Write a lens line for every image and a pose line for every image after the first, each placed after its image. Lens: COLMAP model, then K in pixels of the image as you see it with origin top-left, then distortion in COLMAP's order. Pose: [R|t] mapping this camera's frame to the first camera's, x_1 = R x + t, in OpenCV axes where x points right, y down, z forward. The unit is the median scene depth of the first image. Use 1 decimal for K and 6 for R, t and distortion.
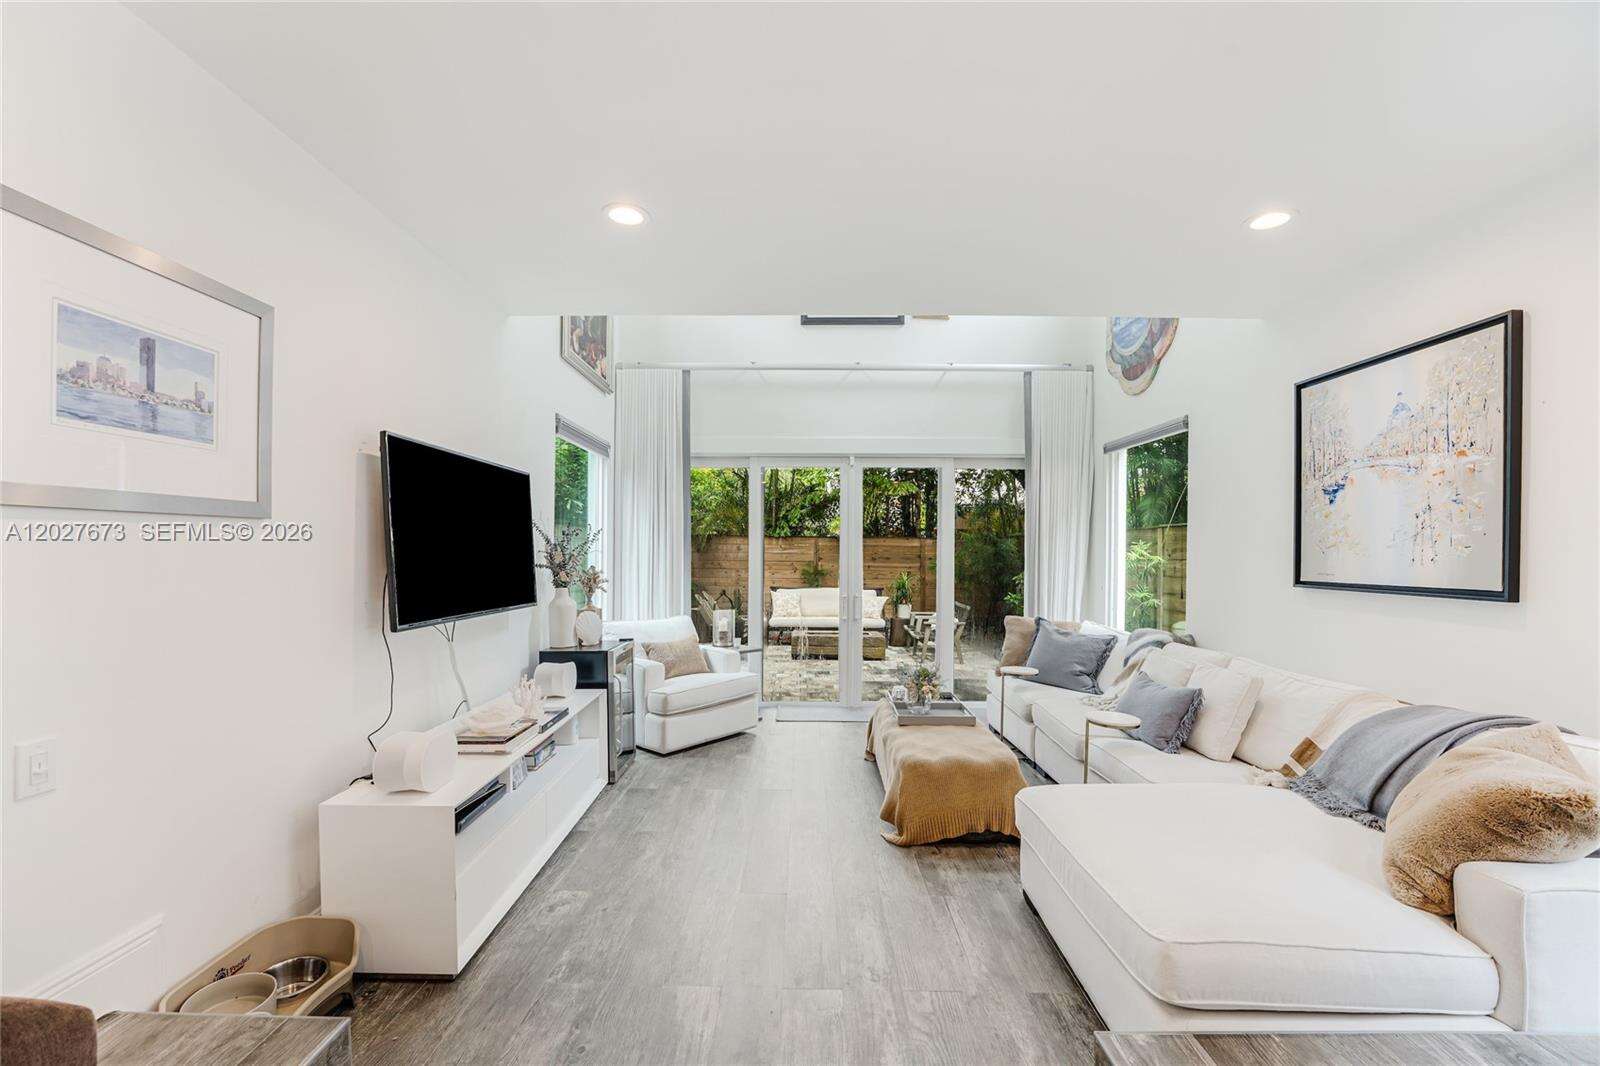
lens RADIAL K [[656.8, 0, 792.6], [0, 656.8, 553.5], [0, 0, 1]] dist [-0.021384, 0.000055]
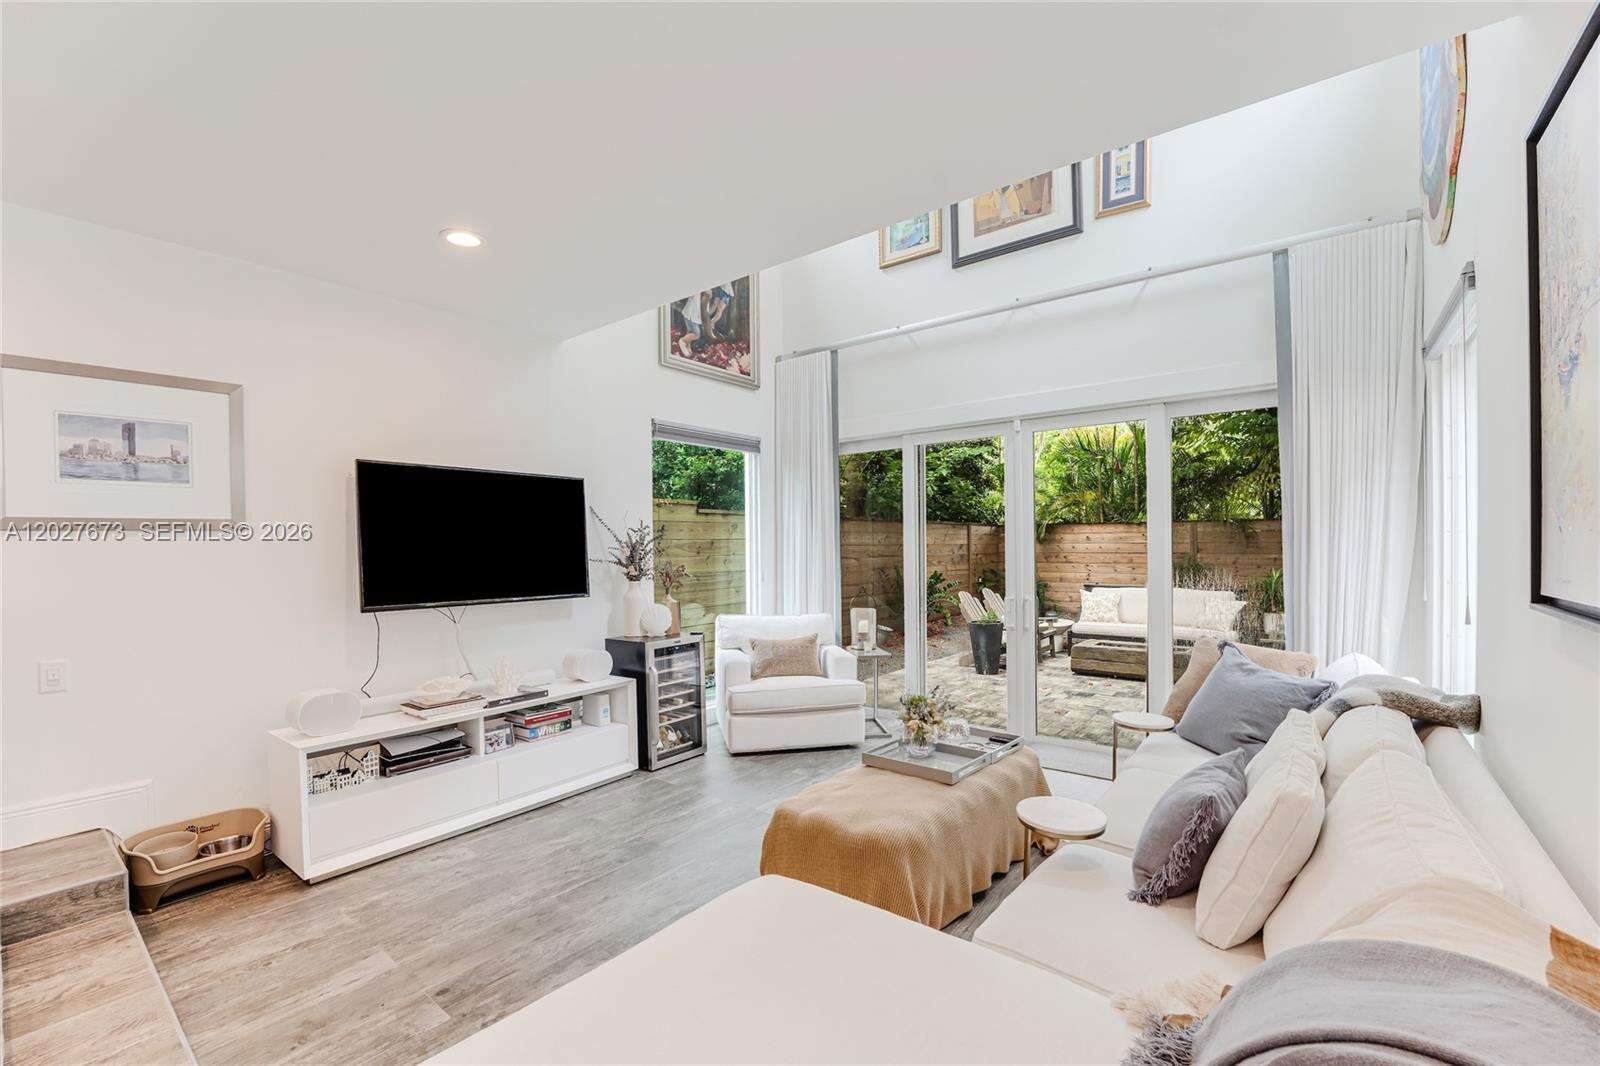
lens RADIAL K [[680.0, 0, 787.9], [0, 680.0, 550.7], [0, 0, 1]] dist [-0.022207, -0.000054]
pose [[0.785979, -0.010434, -0.618165, 0.490995], [0.014651, 0.999891, 0.001751, 0.003465], [0.618079, -0.010433, 0.786046, 0.257037]]
